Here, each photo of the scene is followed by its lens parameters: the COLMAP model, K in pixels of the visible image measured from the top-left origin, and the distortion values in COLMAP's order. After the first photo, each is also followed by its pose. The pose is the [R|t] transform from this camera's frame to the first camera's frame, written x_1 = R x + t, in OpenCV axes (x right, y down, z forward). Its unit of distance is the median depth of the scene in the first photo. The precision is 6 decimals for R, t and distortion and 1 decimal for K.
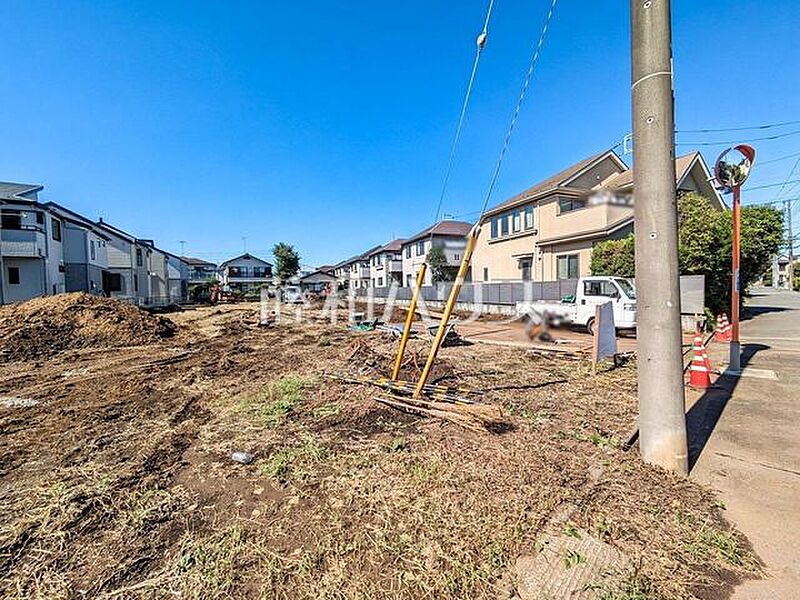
lens RADIAL K [[317.4, 0, 403.1], [0, 317.4, 299.2], [0, 0, 1]] dist [-0.000484, 0.000910]
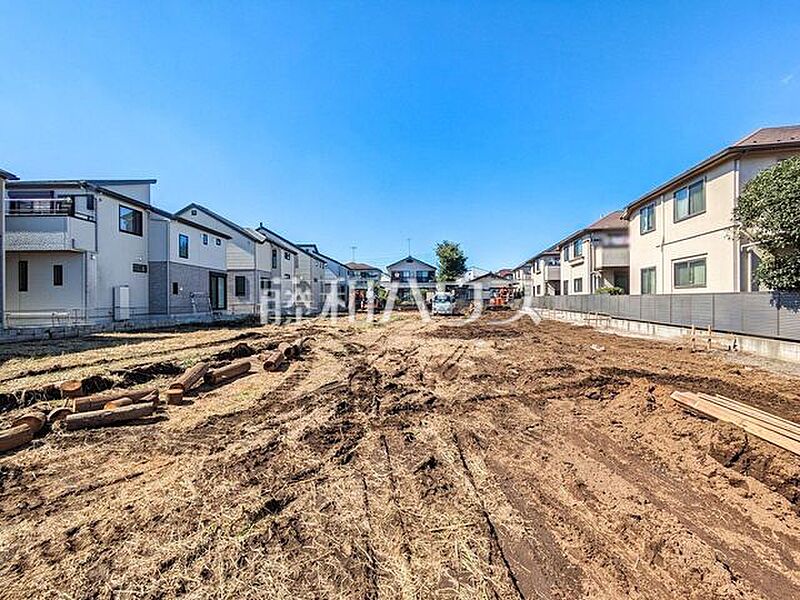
lens RADIAL K [[317.4, 0, 403.1], [0, 317.4, 299.2], [0, 0, 1]] dist [-0.000484, 0.000910]
pose [[0.837305, 0.017812, -0.546446, -0.036856], [-0.030779, 0.999420, -0.014585, -0.019811], [0.545869, 0.029031, 0.837367, 0.575381]]
